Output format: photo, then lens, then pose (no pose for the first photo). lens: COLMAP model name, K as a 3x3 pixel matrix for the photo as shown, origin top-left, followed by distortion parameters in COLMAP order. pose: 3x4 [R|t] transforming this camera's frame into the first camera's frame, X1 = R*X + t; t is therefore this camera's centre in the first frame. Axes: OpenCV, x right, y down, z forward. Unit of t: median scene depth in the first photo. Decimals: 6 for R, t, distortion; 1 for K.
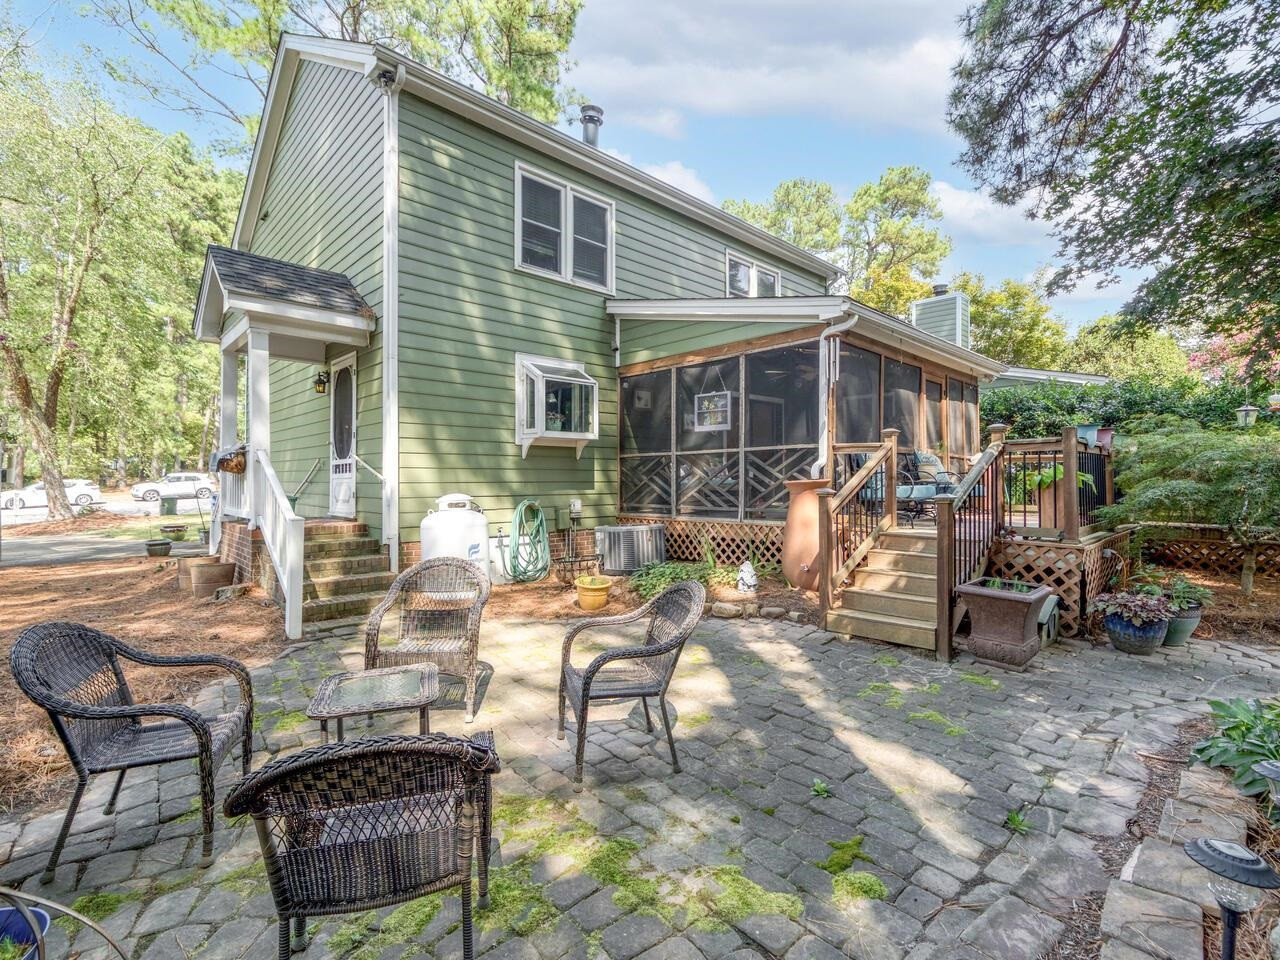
lens RADIAL K [[605.9, 0, 641.4], [0, 605.9, 472.6], [0, 0, 1]] dist [0.001988, 0.001131]
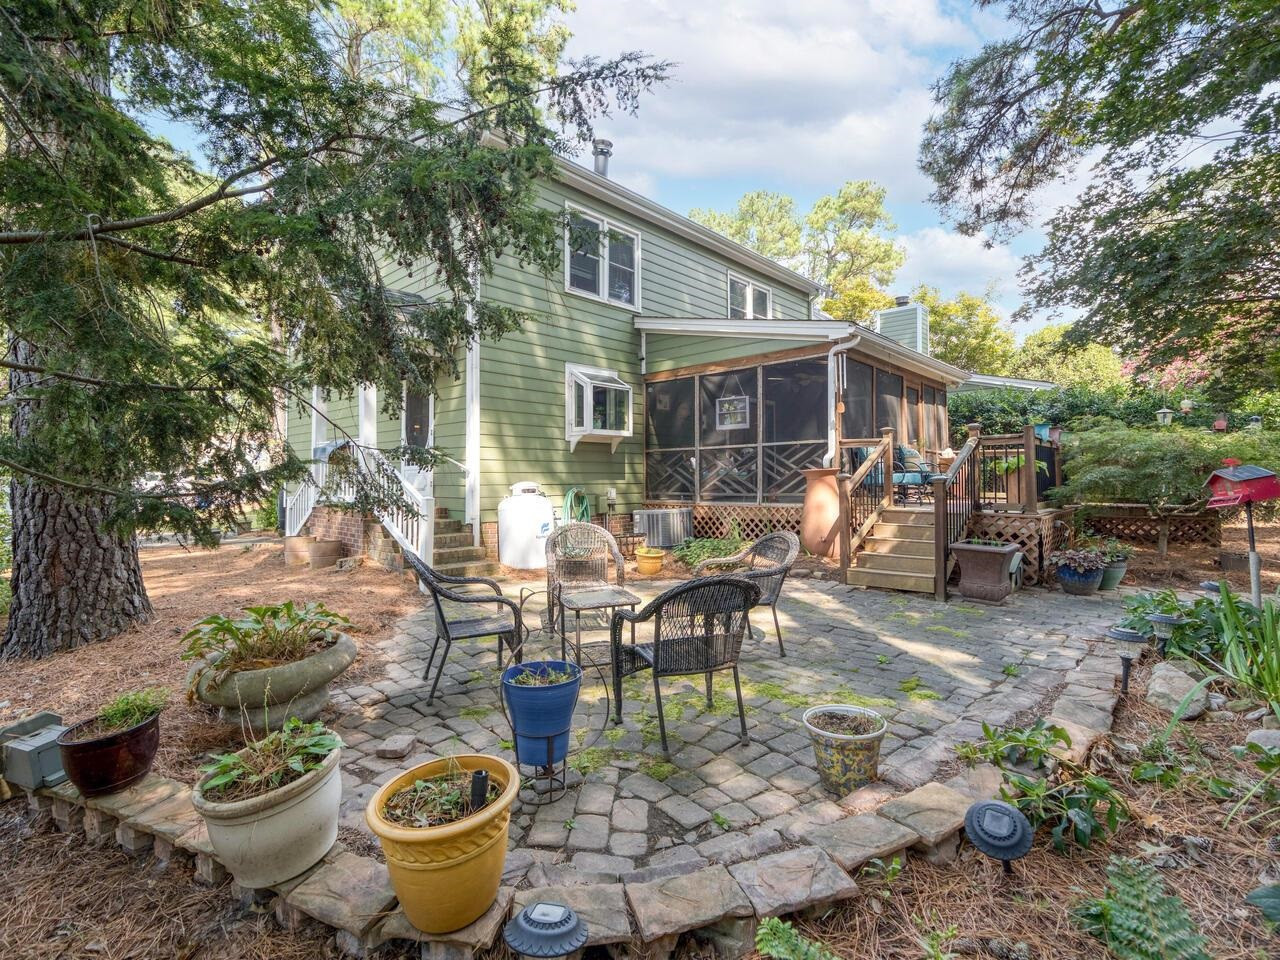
lens RADIAL K [[605.9, 0, 621.8], [0, 605.9, 462.0], [0, 0, 1]] dist [0.001988, 0.001131]
pose [[0.999212, -0.001649, 0.039658, -0.149572], [0.002299, 0.999864, -0.016339, 0.014765], [-0.039625, 0.016418, 0.999080, -0.181798]]
